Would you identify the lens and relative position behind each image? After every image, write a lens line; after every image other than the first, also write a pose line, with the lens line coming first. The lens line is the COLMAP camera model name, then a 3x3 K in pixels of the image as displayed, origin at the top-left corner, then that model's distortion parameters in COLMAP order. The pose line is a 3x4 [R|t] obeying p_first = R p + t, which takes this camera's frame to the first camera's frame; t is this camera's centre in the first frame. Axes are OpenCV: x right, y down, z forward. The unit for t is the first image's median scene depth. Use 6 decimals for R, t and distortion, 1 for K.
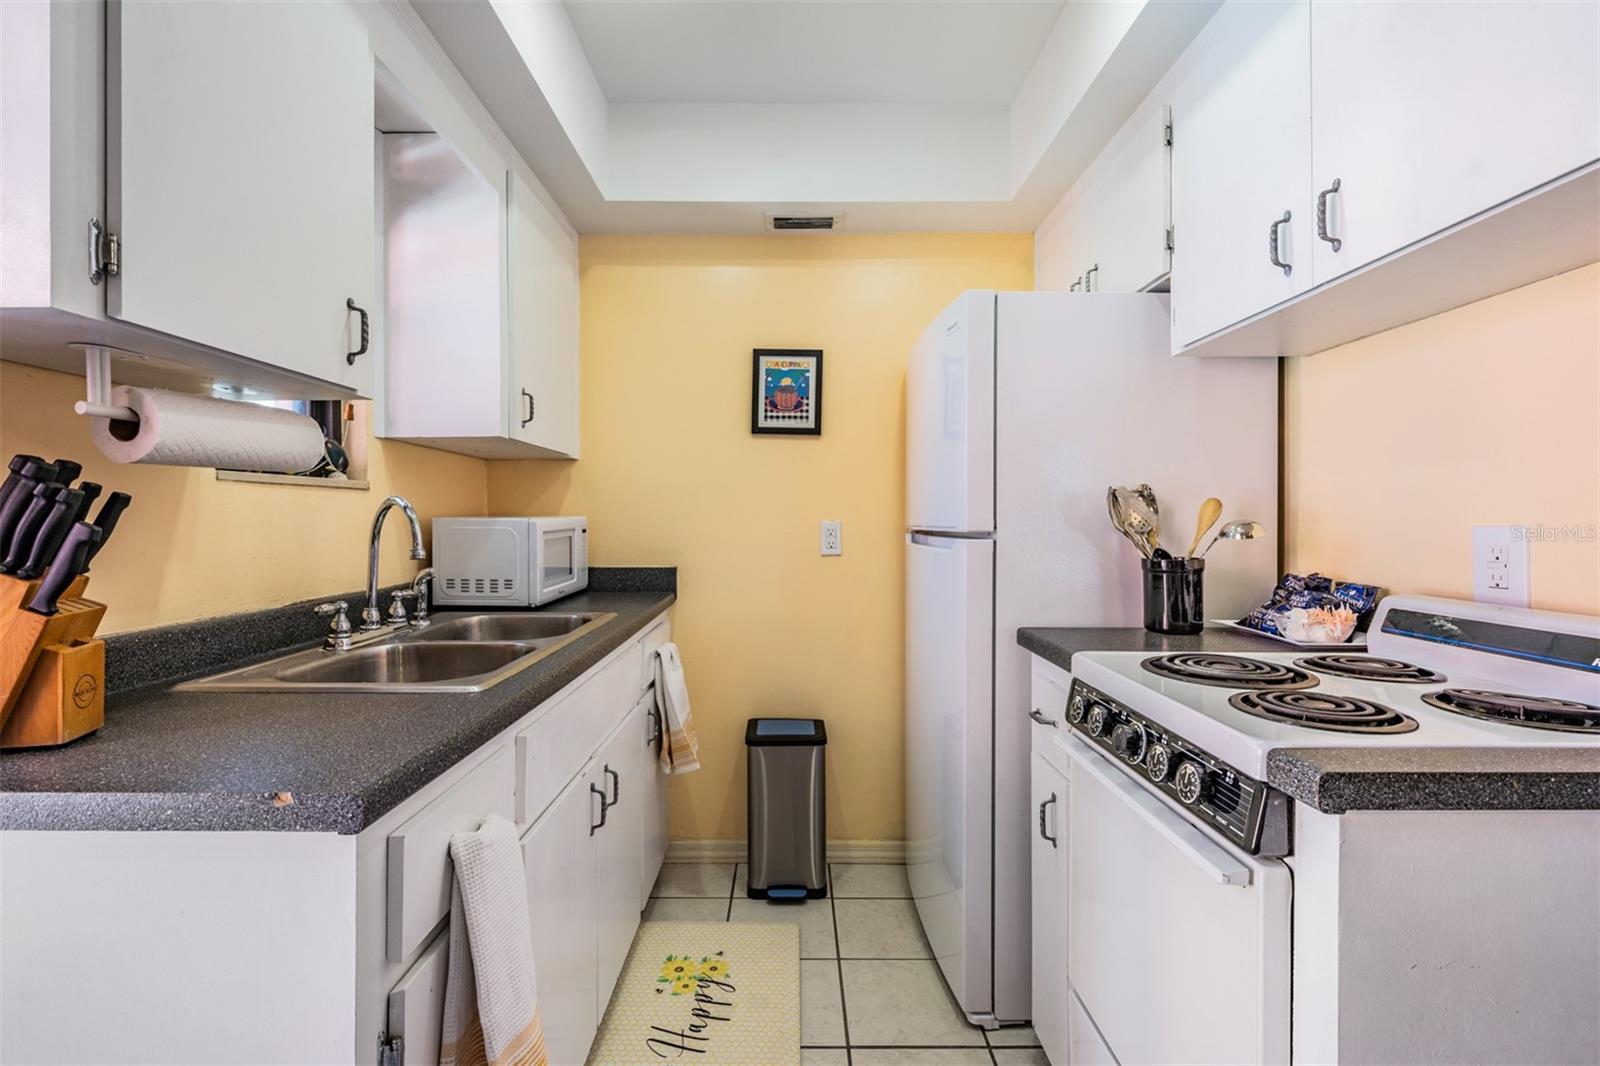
lens RADIAL K [[707.6, 0, 791.6], [0, 707.6, 517.4], [0, 0, 1]] dist [0.001715, -0.000025]
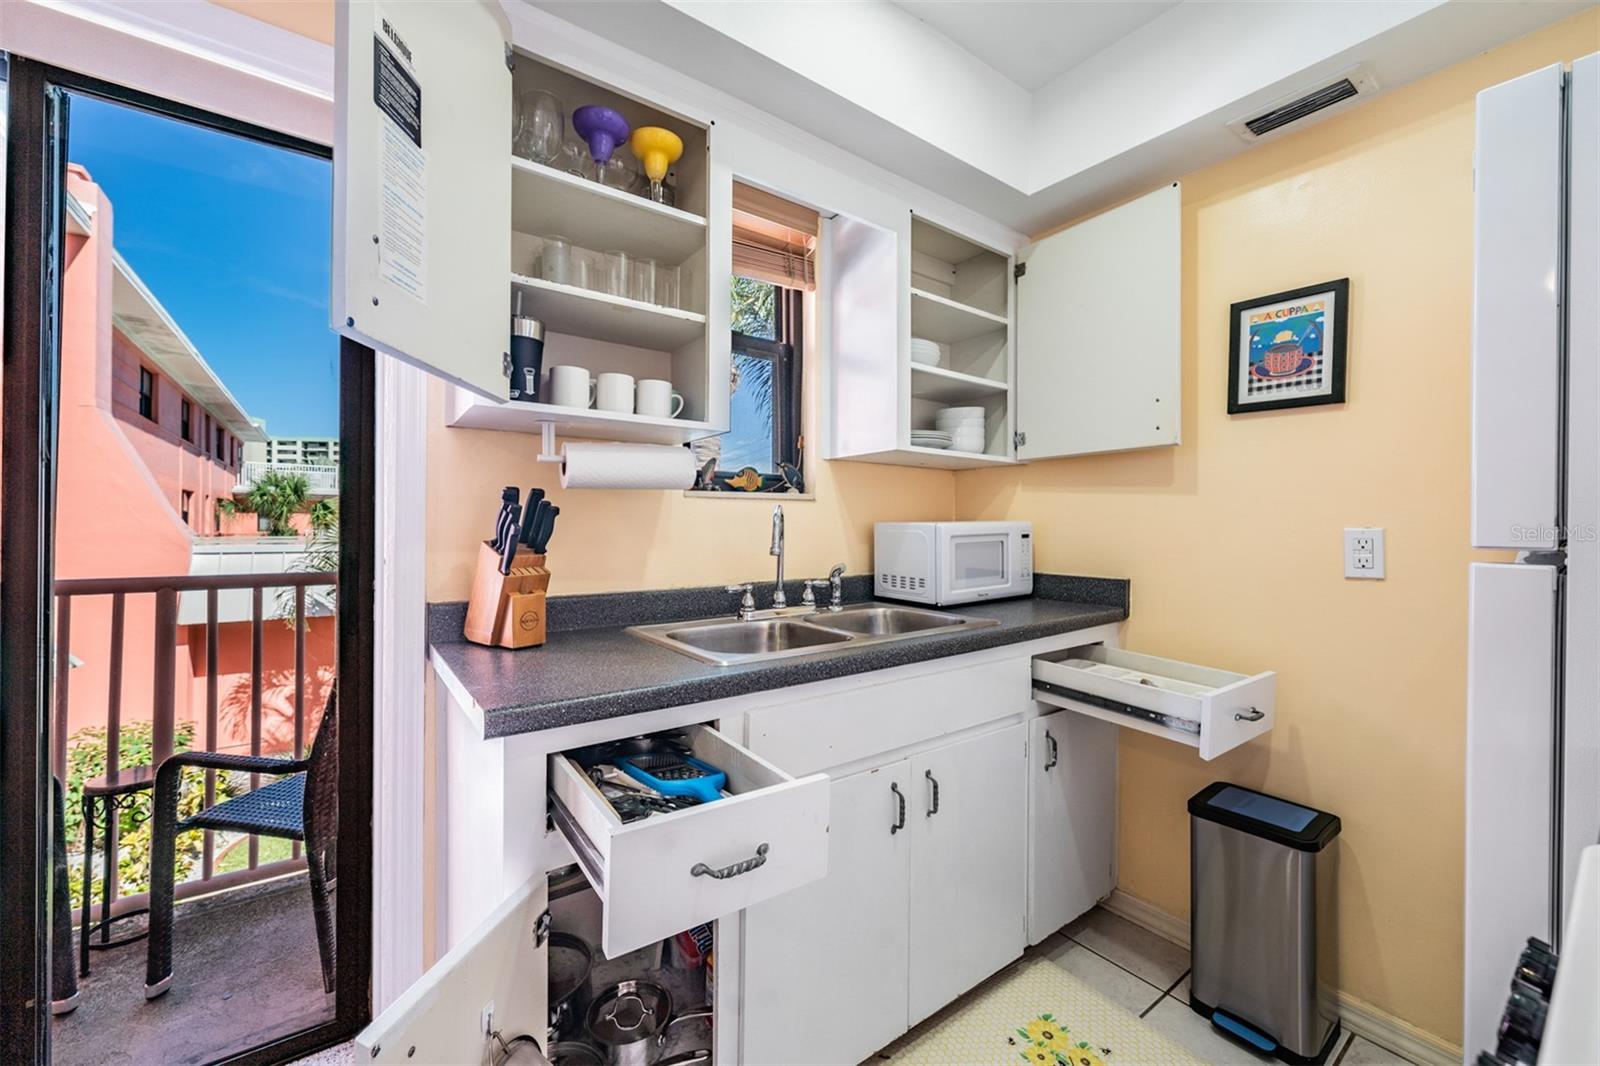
lens RADIAL K [[633.8, 0, 789.8], [0, 633.8, 518.7], [0, 0, 1]] dist [0.005869, -0.000141]
pose [[0.594255, -0.005175, -0.804260, 0.271913], [-0.001217, 0.999972, -0.007334, 0.002154], [0.804276, 0.005337, 0.594232, 0.250054]]
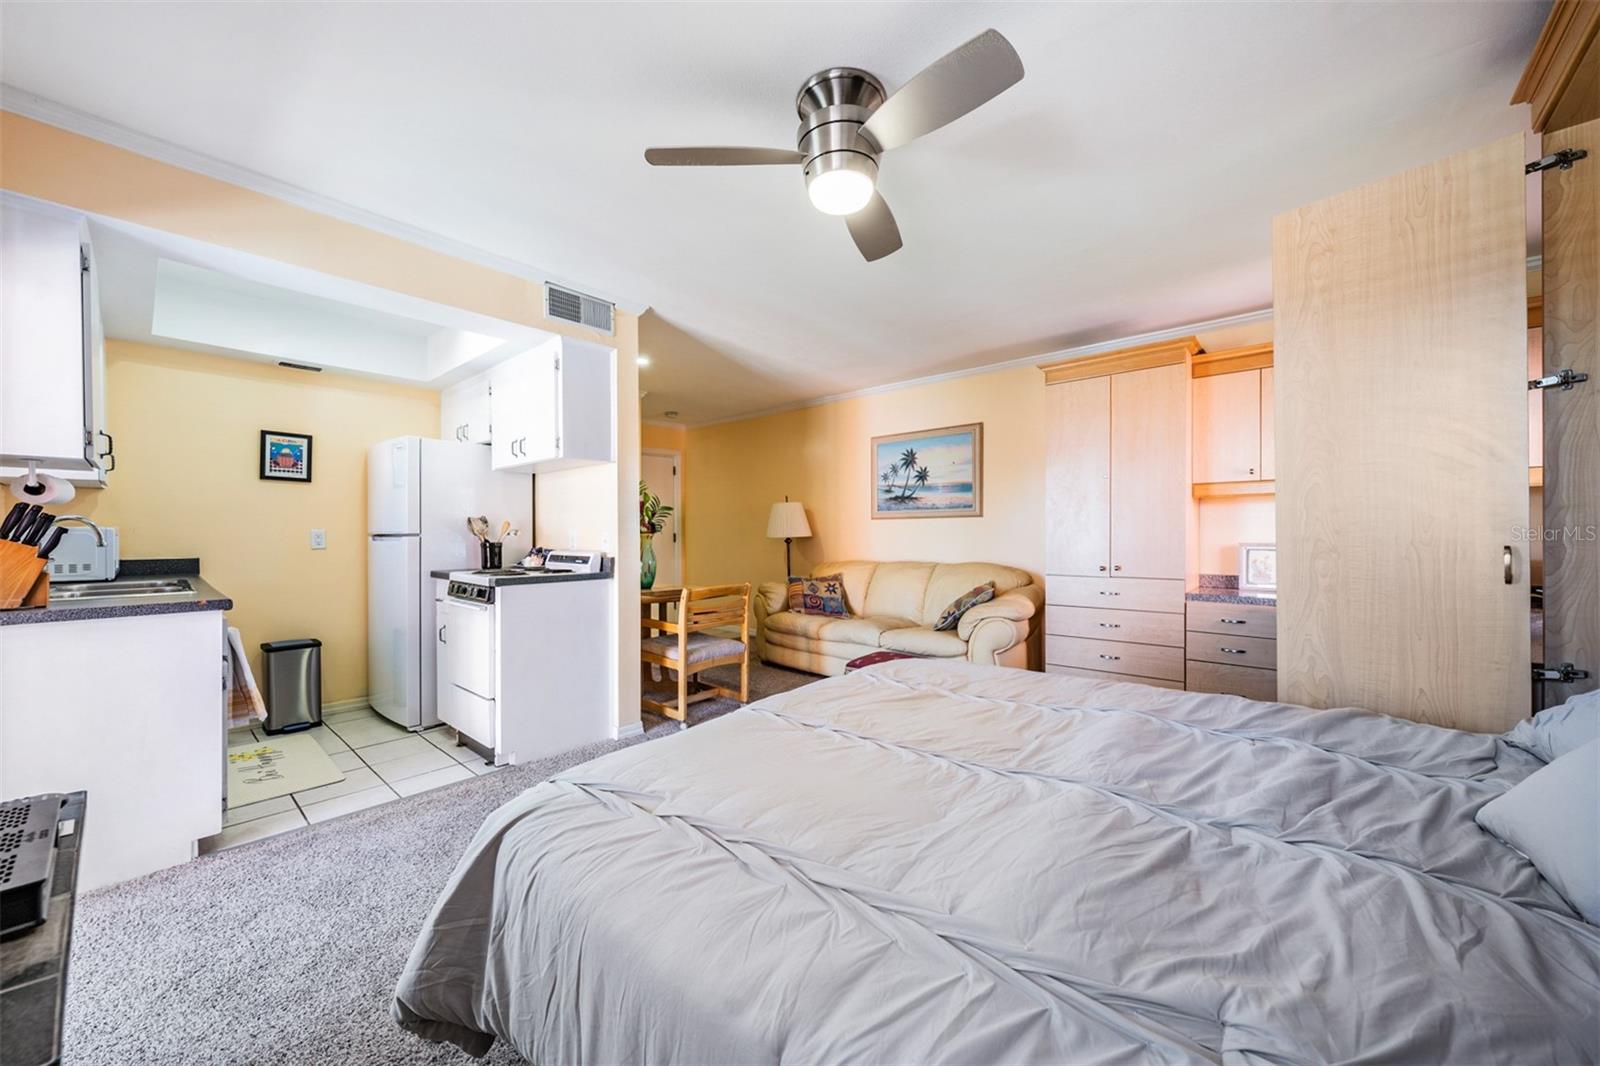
lens RADIAL K [[582.5, 0, 789.5], [0, 582.5, 535.8], [0, 0, 1]] dist [-0.005795, -0.000021]
pose [[0.662086, -0.005345, 0.749409, -0.325498], [0.000058, 0.999975, 0.007082, 0.011685], [-0.749428, -0.004645, 0.662070, -1.119587]]
